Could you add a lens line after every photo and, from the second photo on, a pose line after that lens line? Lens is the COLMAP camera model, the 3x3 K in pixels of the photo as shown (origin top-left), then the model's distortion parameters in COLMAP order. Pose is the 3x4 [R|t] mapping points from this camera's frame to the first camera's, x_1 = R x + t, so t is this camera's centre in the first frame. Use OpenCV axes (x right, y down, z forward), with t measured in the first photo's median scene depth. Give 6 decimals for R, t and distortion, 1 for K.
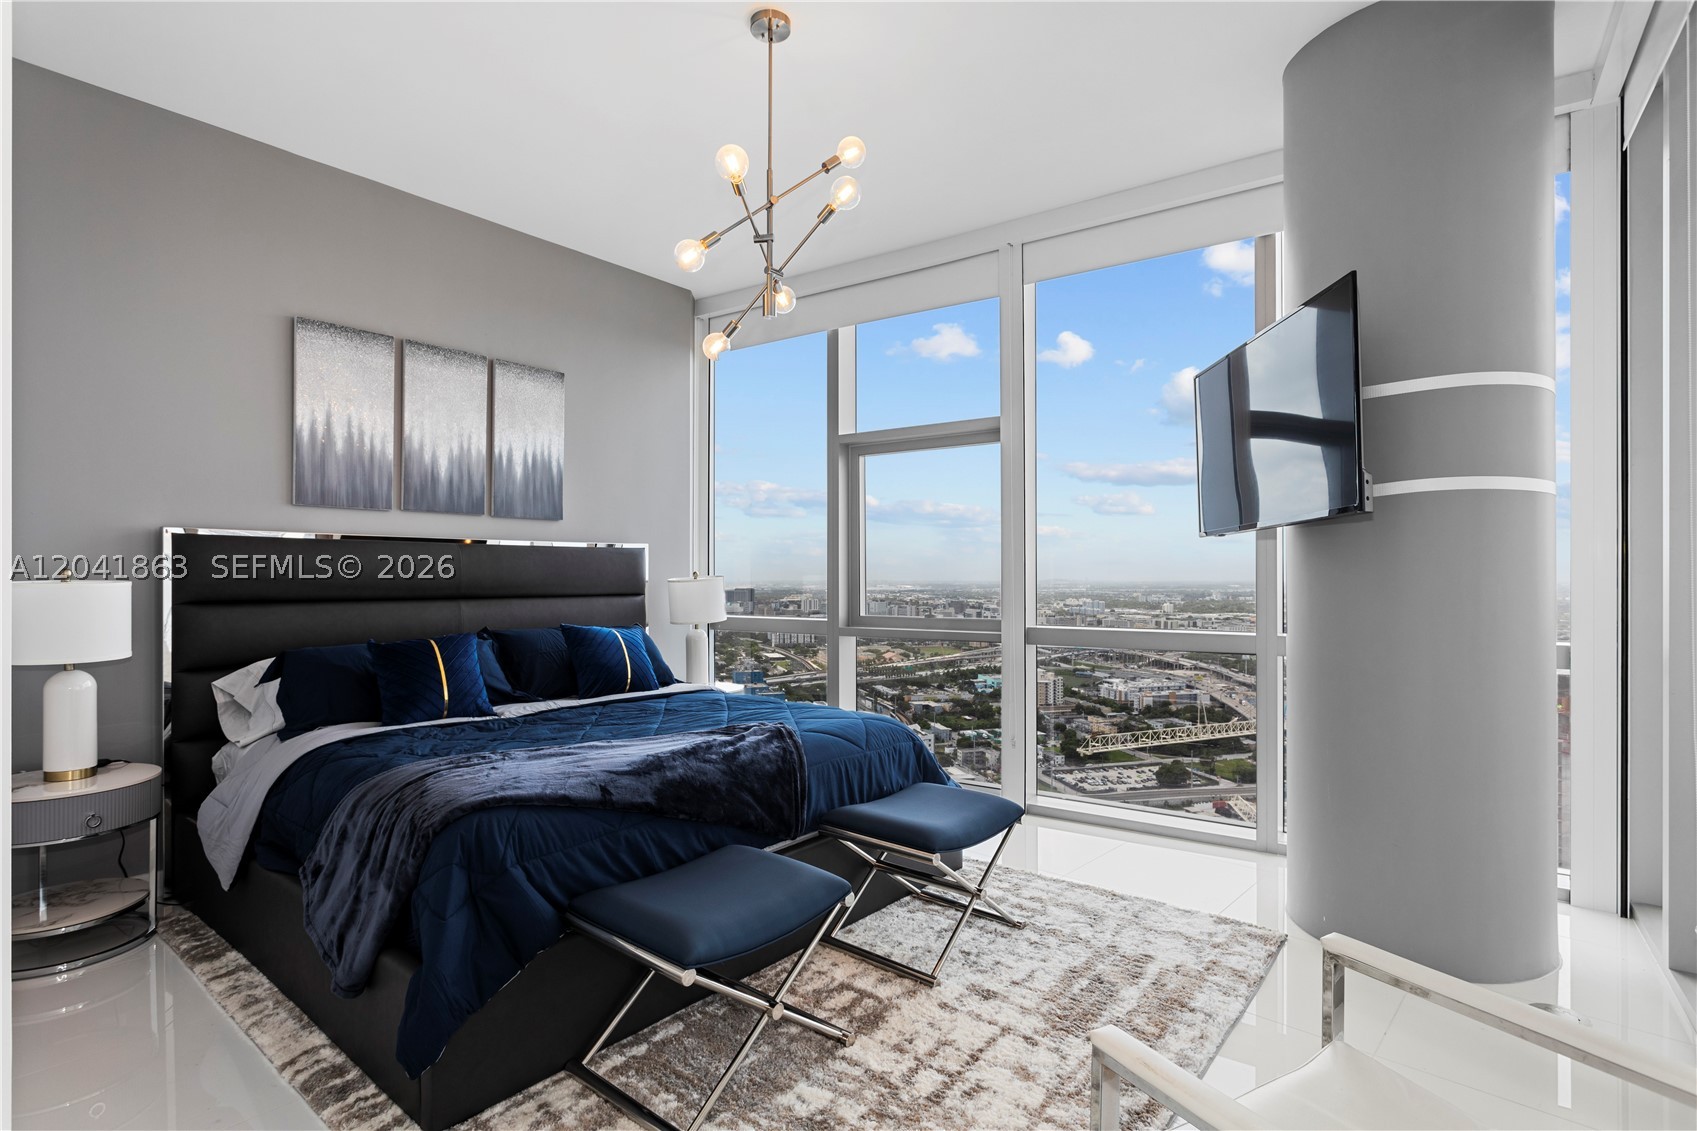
lens RADIAL K [[840.6, 0, 884.2], [0, 840.6, 569.5], [0, 0, 1]] dist [-0.011138, 0.001158]
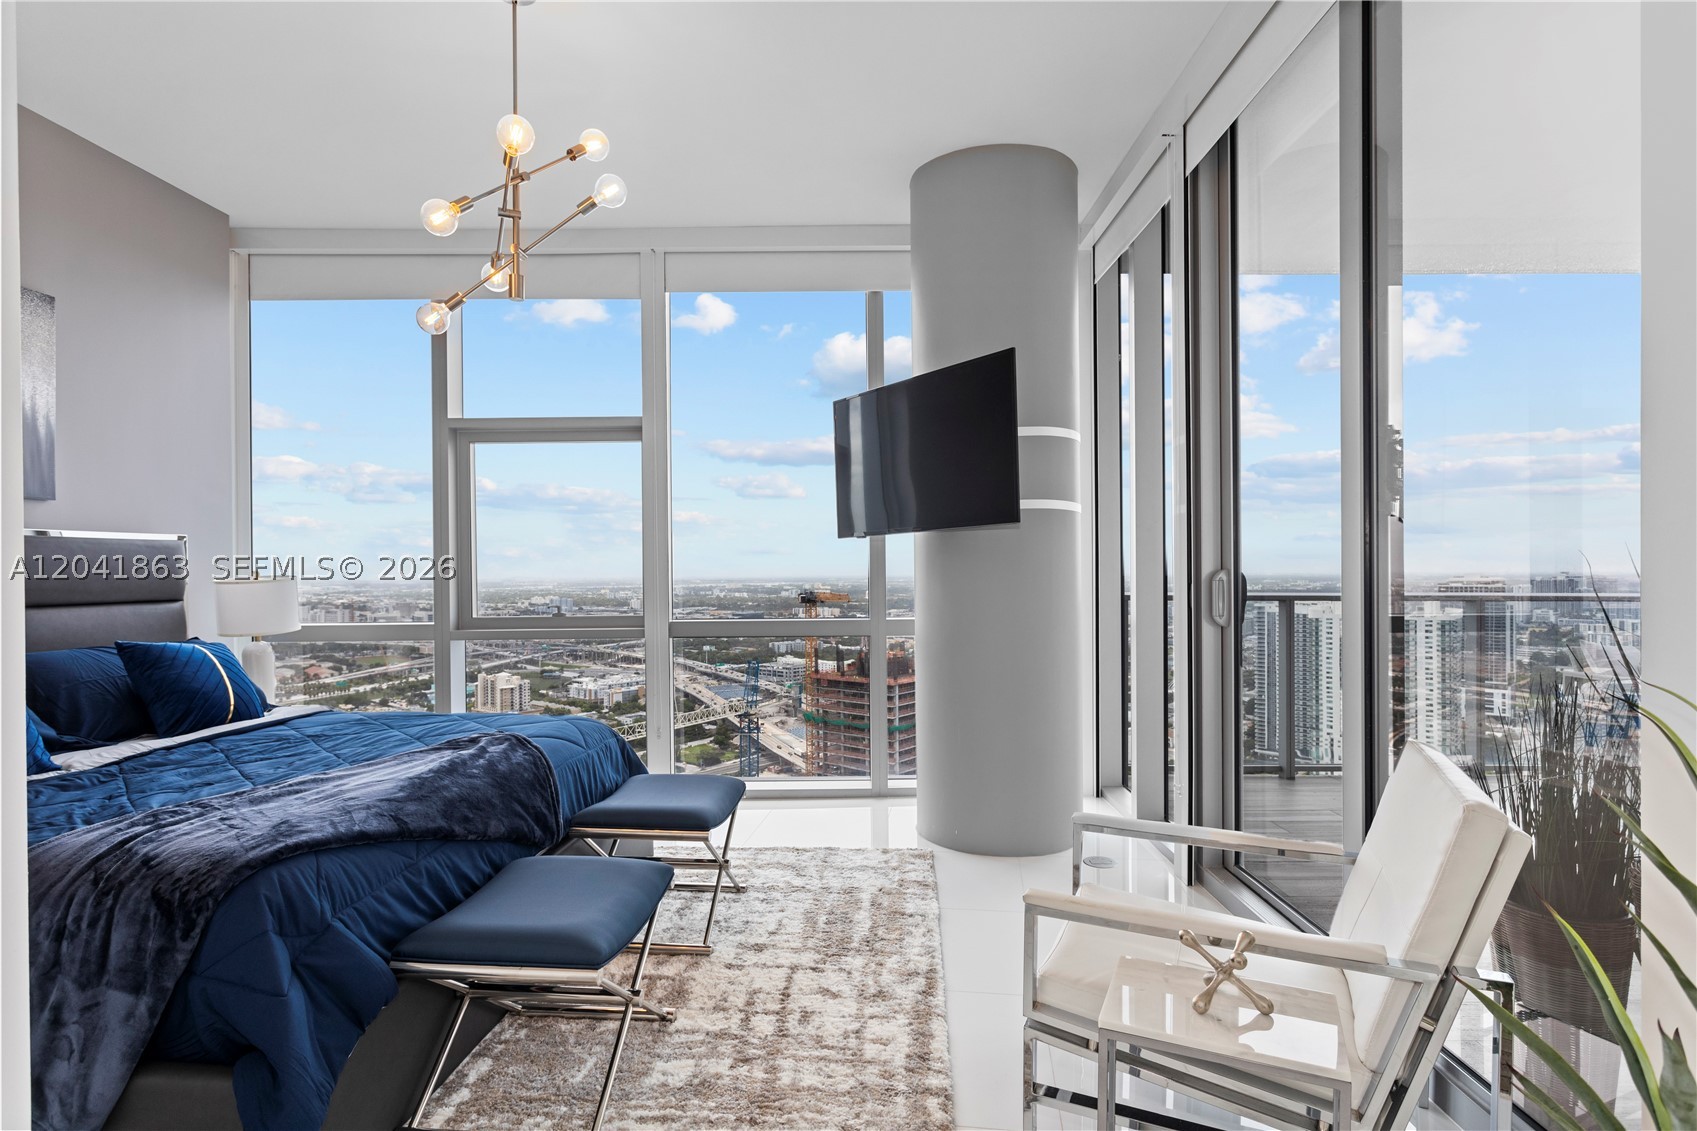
lens RADIAL K [[840.6, 0, 884.2], [0, 840.6, 569.5], [0, 0, 1]] dist [-0.011138, 0.001158]
pose [[0.813582, -0.005255, 0.581426, -0.305099], [0.002946, 0.999984, 0.004916, -0.000528], [-0.581442, -0.002286, 0.813584, -0.002909]]
